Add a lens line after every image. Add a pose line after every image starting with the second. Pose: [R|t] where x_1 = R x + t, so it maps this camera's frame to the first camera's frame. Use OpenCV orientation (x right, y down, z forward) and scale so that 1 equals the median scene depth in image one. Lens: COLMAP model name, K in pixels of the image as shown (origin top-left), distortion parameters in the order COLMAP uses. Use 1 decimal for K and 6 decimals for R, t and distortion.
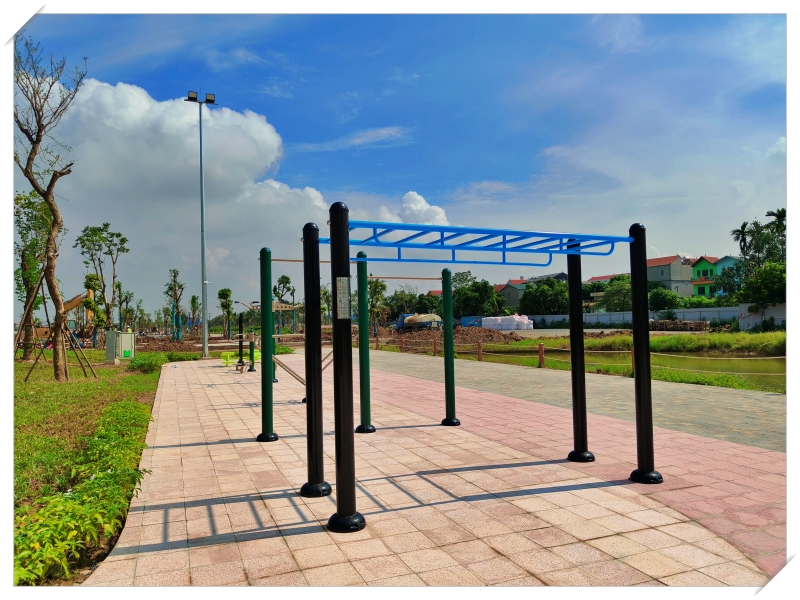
lens RADIAL K [[575.9, 0, 398.7], [0, 575.9, 300.1], [0, 0, 1]] dist [0.000819, -0.000887]
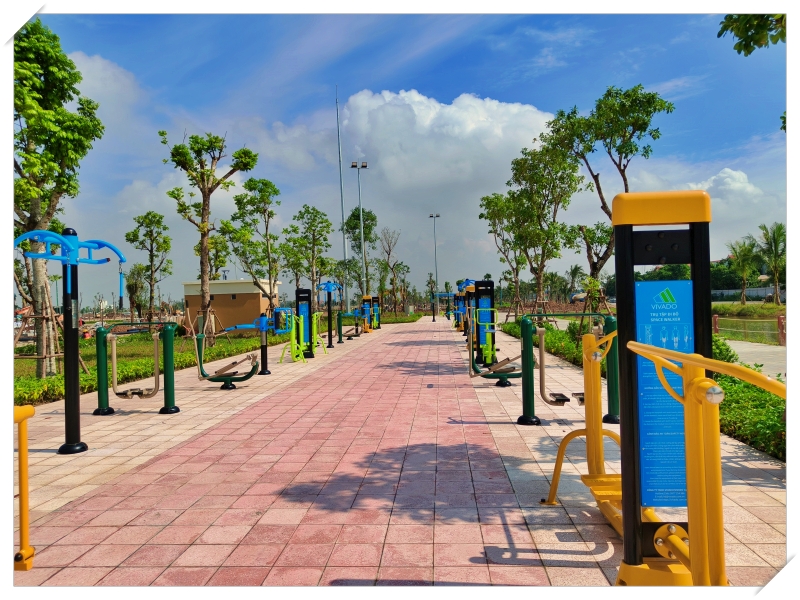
lens RADIAL K [[564.1, 0, 403.7], [0, 564.1, 300.6], [0, 0, 1]] dist [0.004281, -0.001824]
pose [[0.905145, -0.015156, -0.424833, 1.008301], [0.033459, 0.998804, 0.035655, -0.102591], [0.423784, -0.046487, 0.904569, -2.290826]]
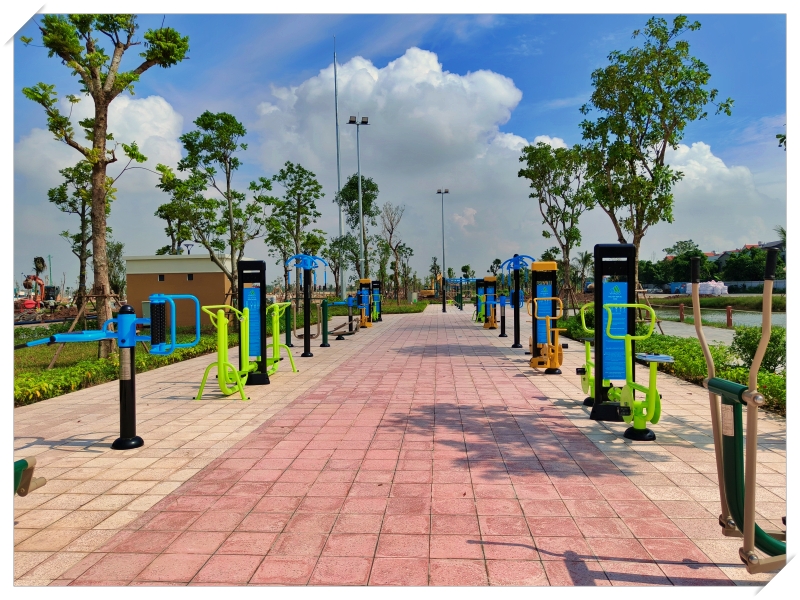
lens RADIAL K [[566.0, 0, 397.4], [0, 566.0, 299.4], [0, 0, 1]] dist [0.001359, -0.001615]
pose [[0.901873, 0.009976, -0.431886, 0.793559], [0.016363, 0.998227, 0.057228, -0.084412], [0.431691, -0.058679, 0.900111, -1.902423]]
